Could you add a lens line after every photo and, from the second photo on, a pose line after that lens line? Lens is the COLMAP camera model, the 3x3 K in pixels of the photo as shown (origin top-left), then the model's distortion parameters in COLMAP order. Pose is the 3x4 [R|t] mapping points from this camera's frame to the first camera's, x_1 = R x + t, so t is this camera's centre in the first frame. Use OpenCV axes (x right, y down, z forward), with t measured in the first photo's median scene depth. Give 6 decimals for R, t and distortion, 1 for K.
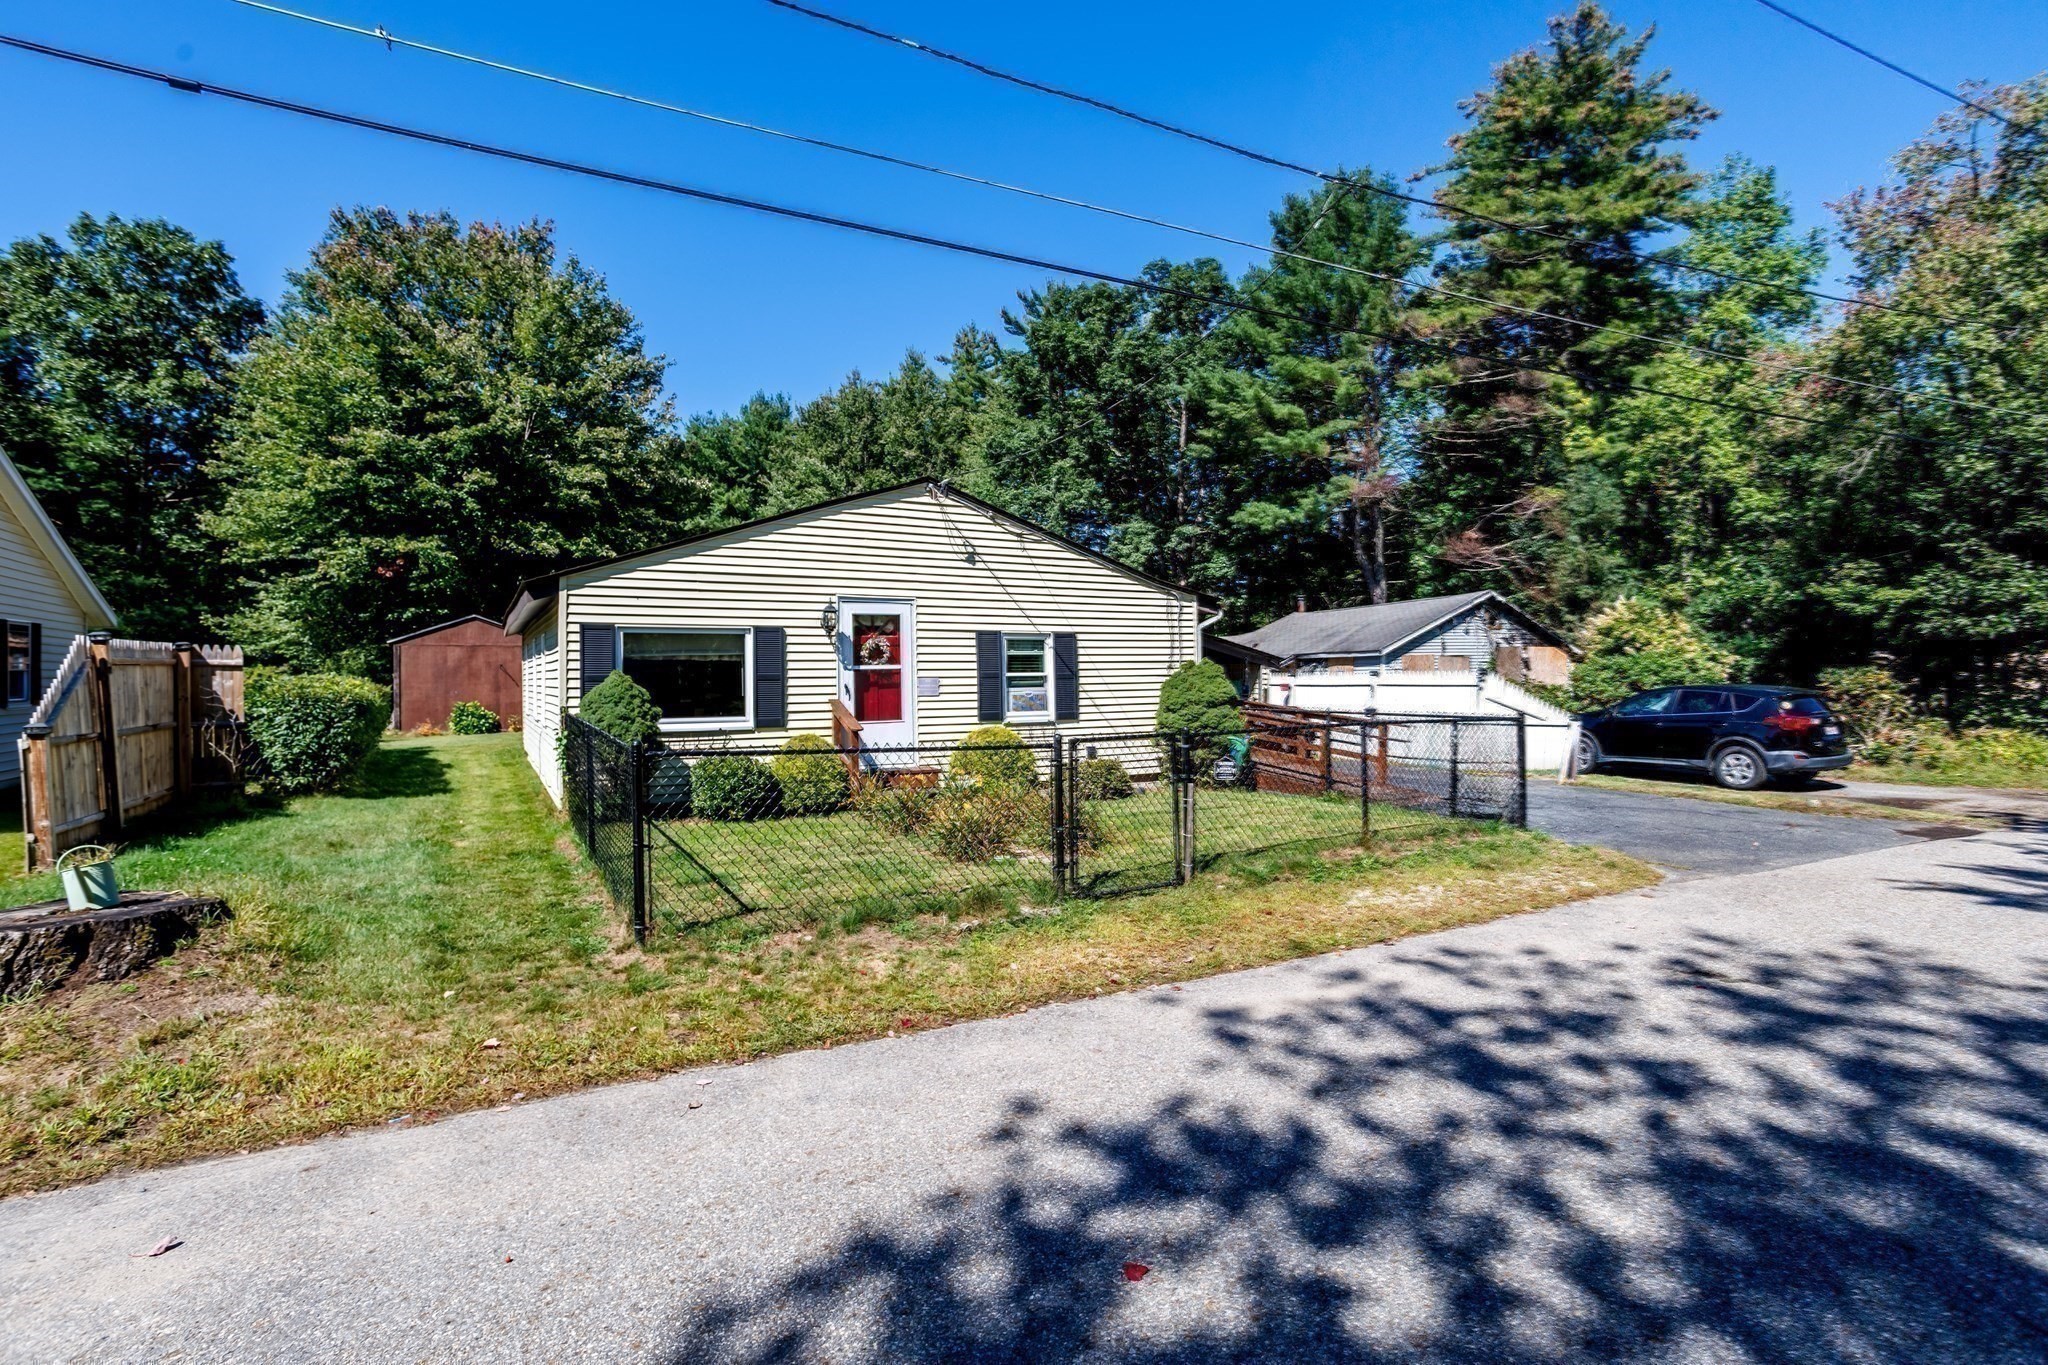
lens RADIAL K [[1032.5, 0, 1035.0], [0, 1032.5, 689.9], [0, 0, 1]] dist [-0.058397, 0.032259]
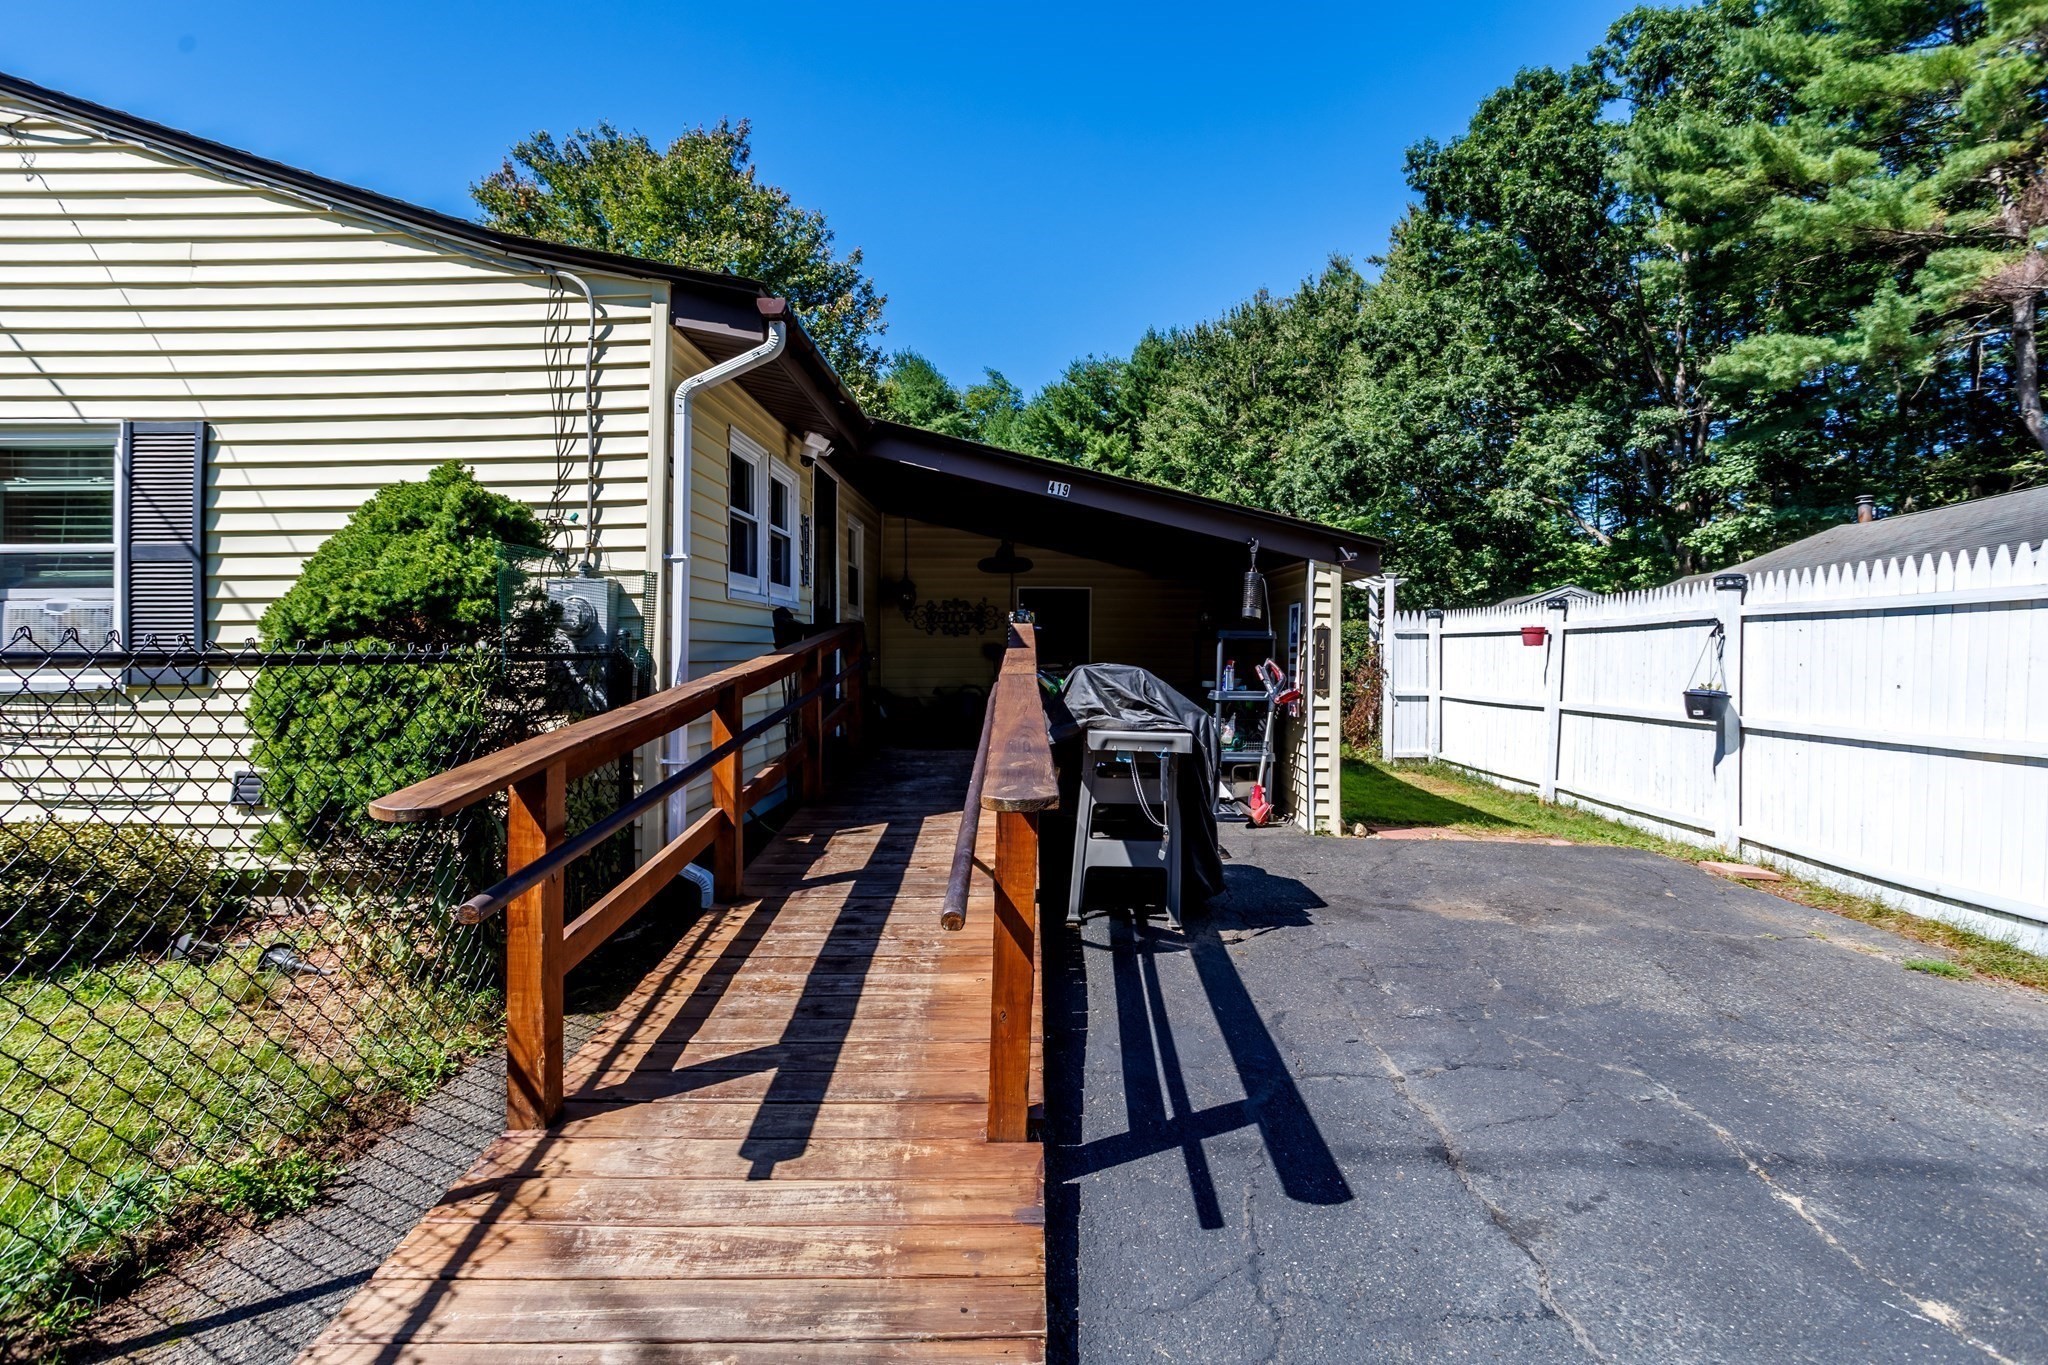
lens RADIAL K [[997.0, 0, 1024.0], [0, 997.0, 682.5], [0, 0, 1]] dist [-0.067680, 0.042802]
pose [[0.850935, 0.023228, -0.524758, 0.235543], [-0.015273, 0.999694, 0.019484, 0.009728], [0.525049, -0.008565, 0.851029, 0.489116]]
